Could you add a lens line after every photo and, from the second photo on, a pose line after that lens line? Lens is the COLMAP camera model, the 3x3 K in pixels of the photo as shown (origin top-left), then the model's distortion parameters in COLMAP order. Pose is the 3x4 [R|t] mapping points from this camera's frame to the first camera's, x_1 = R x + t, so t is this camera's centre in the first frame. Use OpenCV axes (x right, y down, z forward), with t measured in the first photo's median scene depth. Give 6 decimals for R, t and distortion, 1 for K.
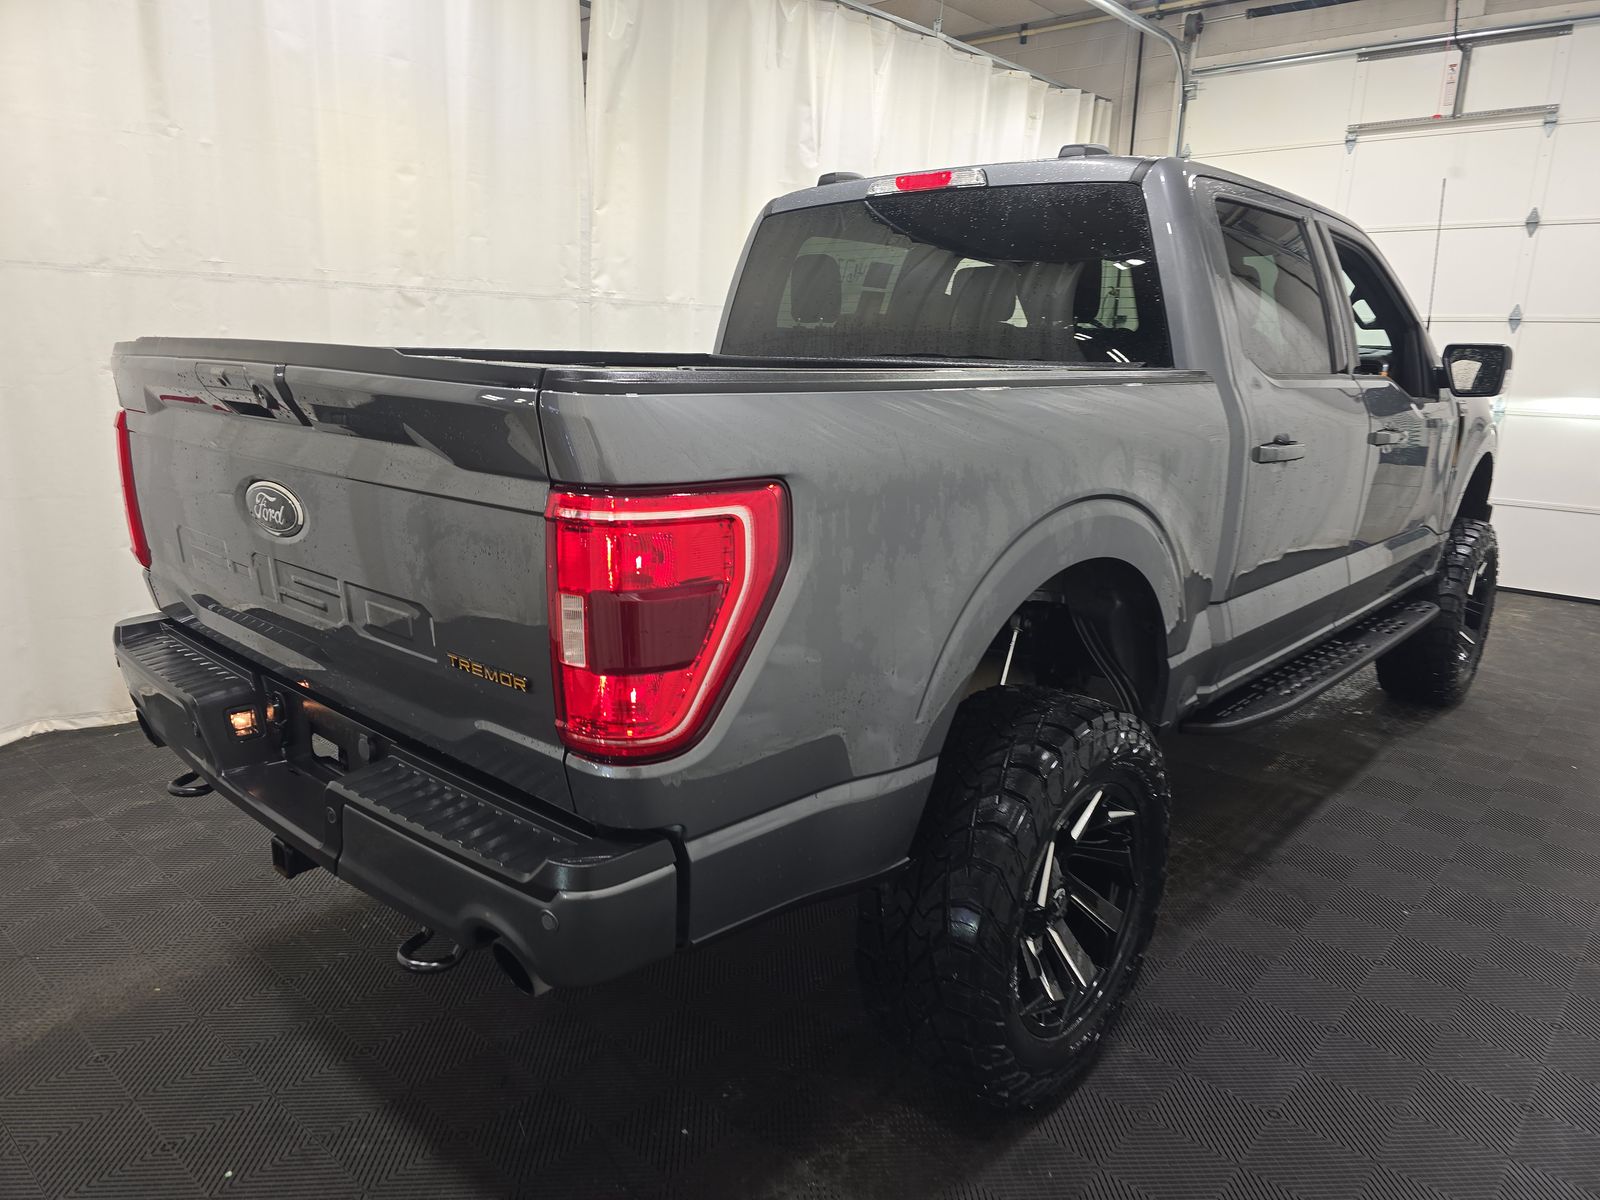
lens RADIAL K [[1084.6, 0, 807.3], [0, 1084.6, 590.6], [0, 0, 1]] dist [0.045983, -0.041743]
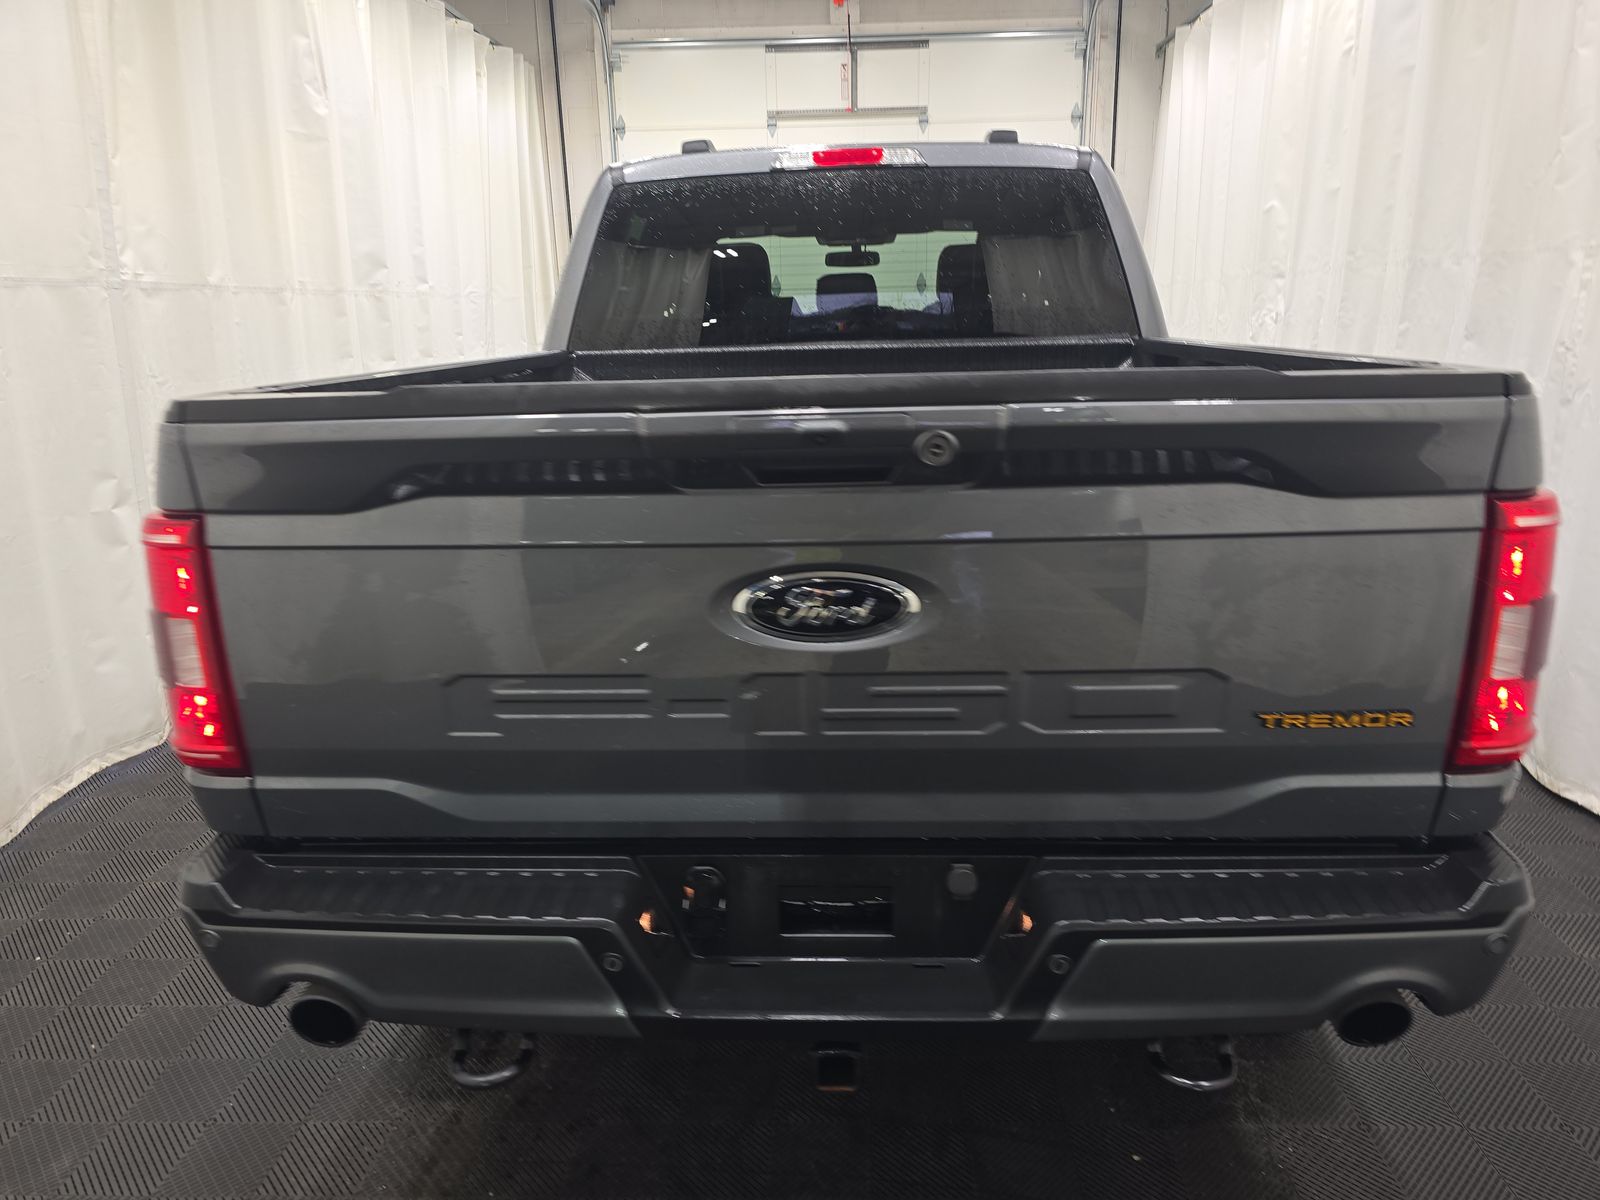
lens RADIAL K [[1084.6, 0, 816.2], [0, 1084.6, 595.9], [0, 0, 1]] dist [0.045983, -0.041743]
pose [[0.772245, -0.197897, 0.603717, -0.328889], [0.177479, 0.979616, 0.094094, -0.053206], [-0.610032, 0.034484, 0.791626, 0.156366]]
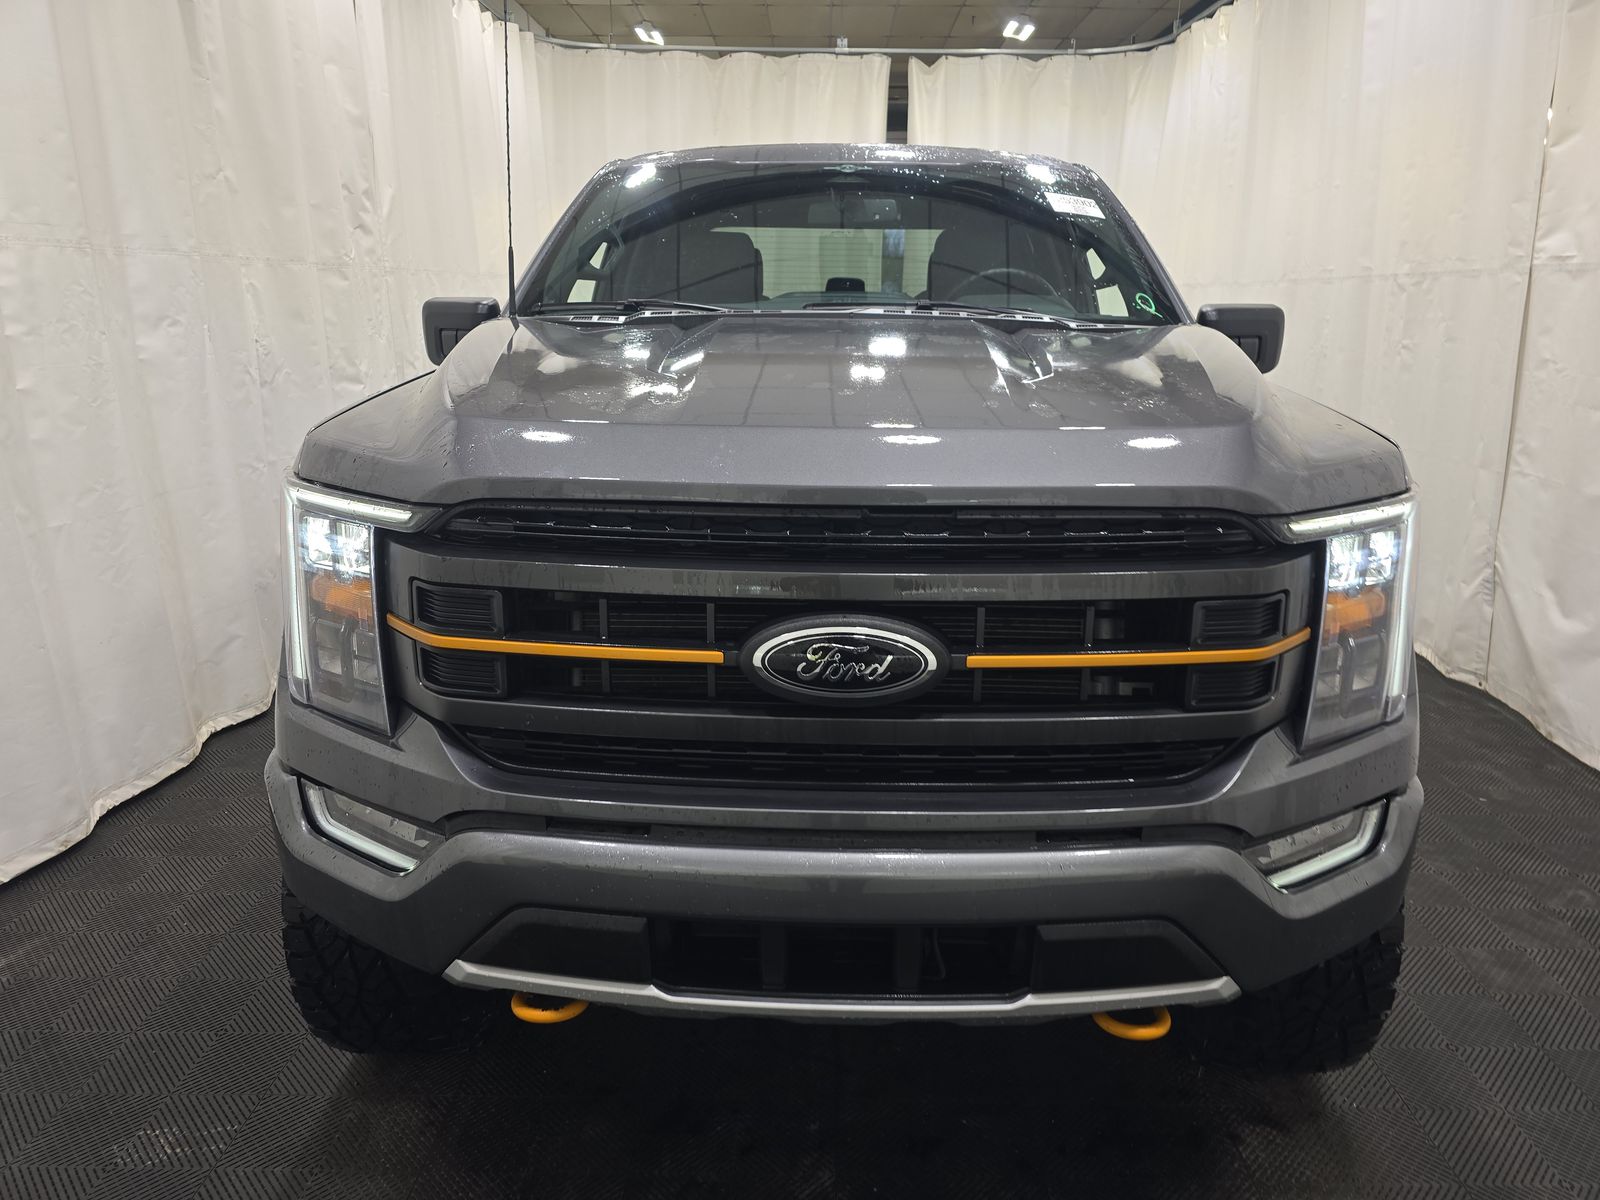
lens RADIAL K [[1084.6, 0, 822.7], [0, 1084.6, 613.5], [0, 0, 1]] dist [0.045983, -0.041743]
pose [[-0.753740, 0.148699, -0.640129, 0.713988], [-0.170604, 0.896394, 0.409111, -0.285376], [0.634642, 0.417572, -0.650279, 1.307747]]
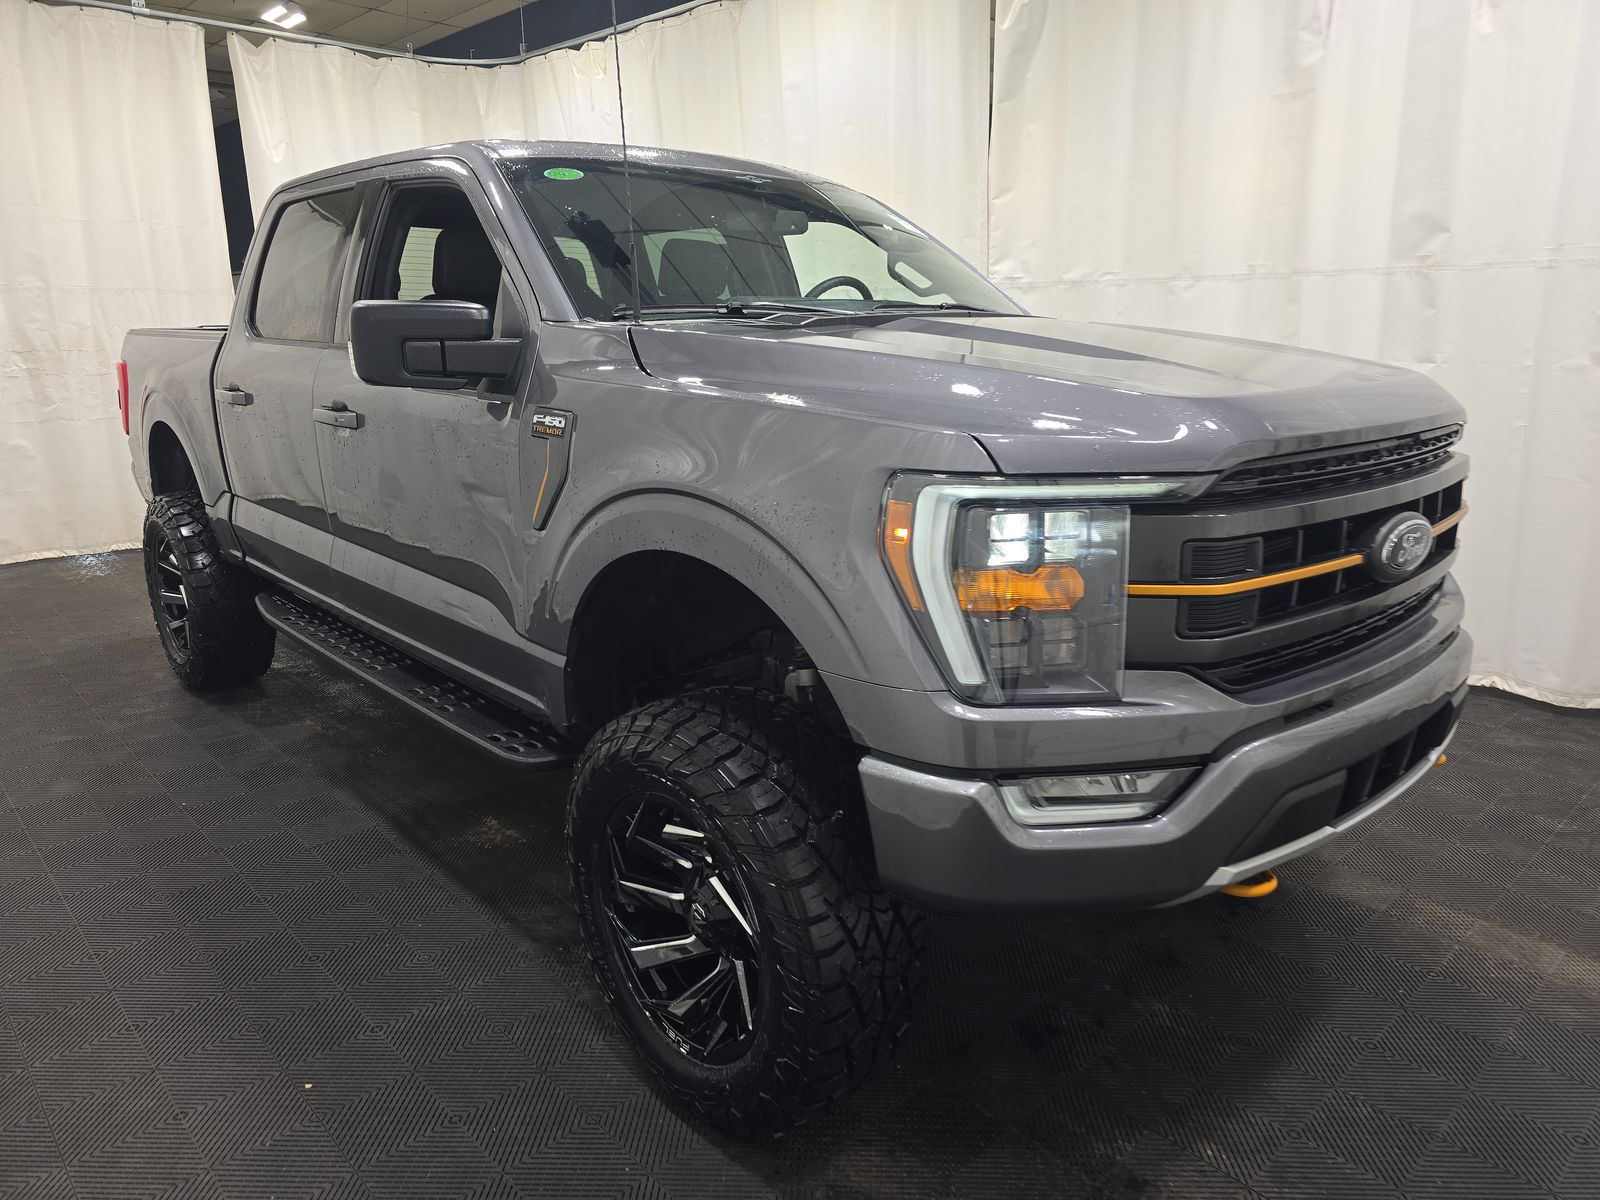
lens RADIAL K [[1084.6, 0, 807.3], [0, 1084.6, 611.7], [0, 0, 1]] dist [0.045983, -0.041743]
pose [[-0.084388, 0.232703, -0.968880, 0.942804], [-0.220779, 0.943813, 0.245912, -0.191972], [0.971666, 0.234660, -0.028270, 0.948715]]
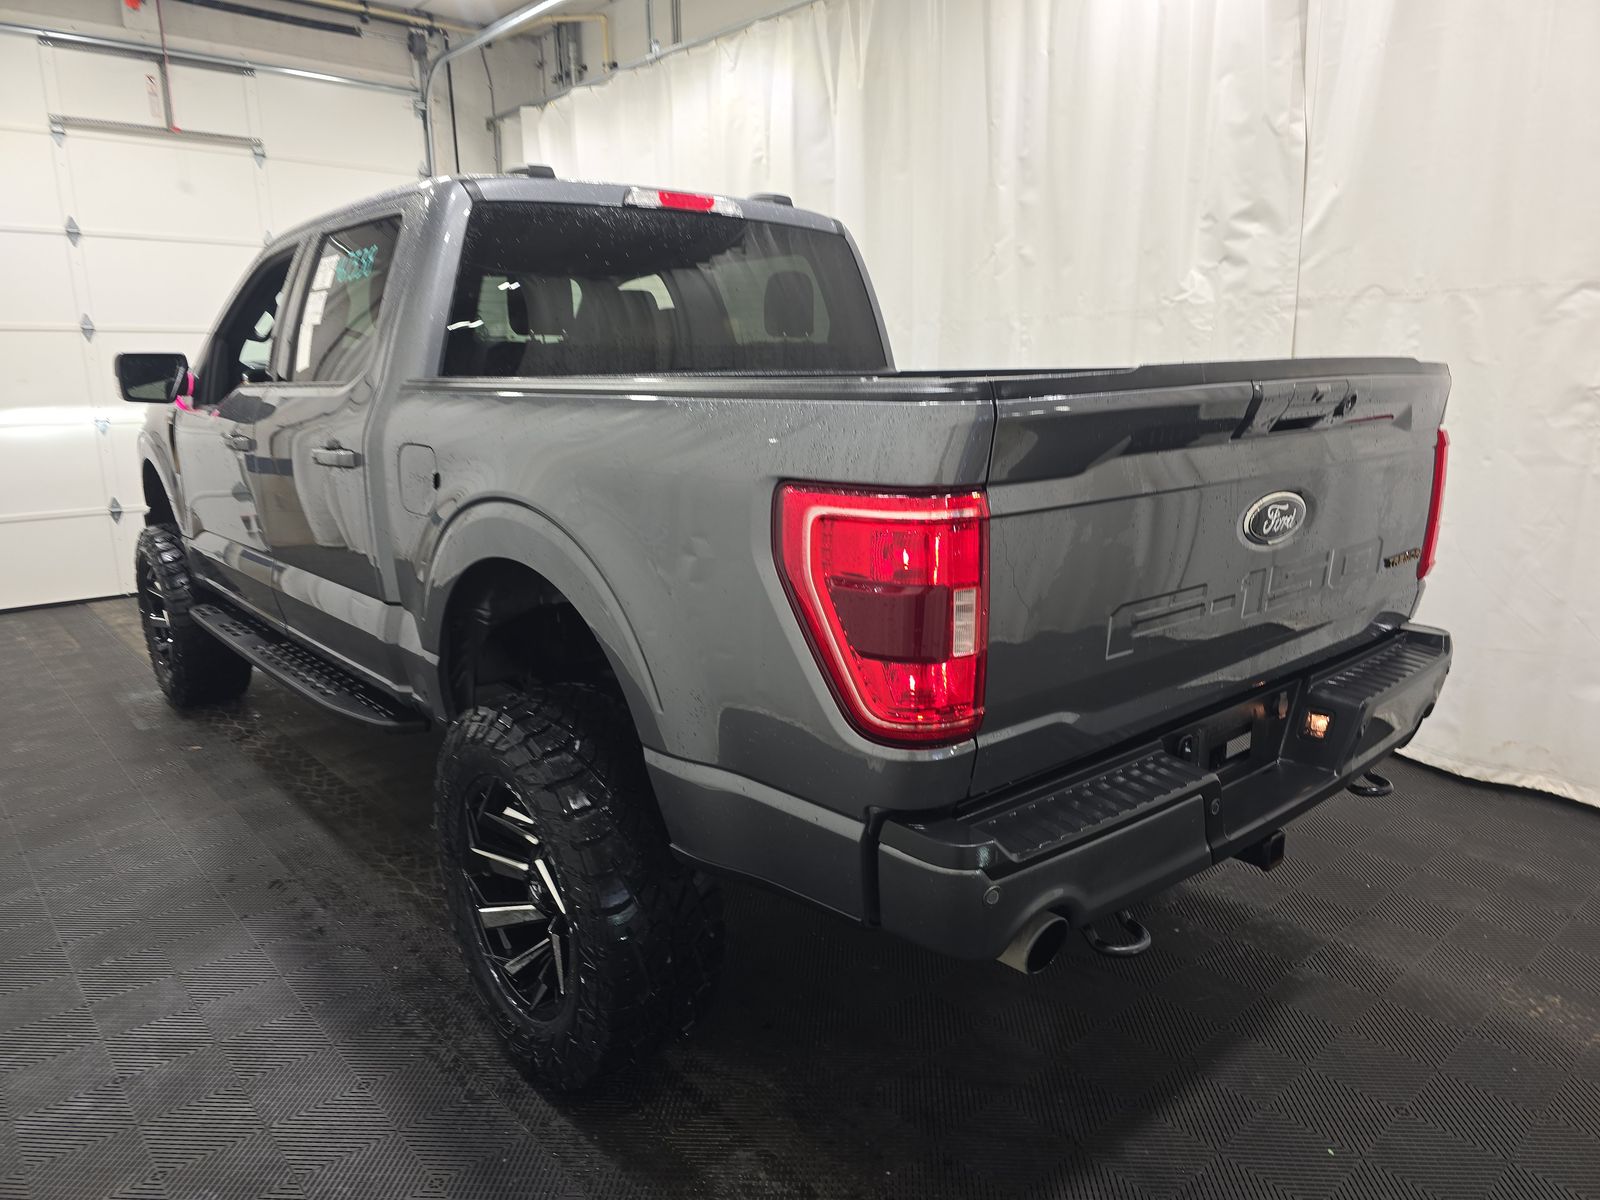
lens RADIAL K [[1084.6, 0, 822.7], [0, 1084.6, 597.4], [0, 0, 1]] dist [0.045983, -0.041743]
pose [[0.113375, -0.230292, 0.966495, -0.559994], [0.230927, 0.952235, 0.199805, -0.111521], [-0.966343, 0.200537, 0.161141, 0.451463]]
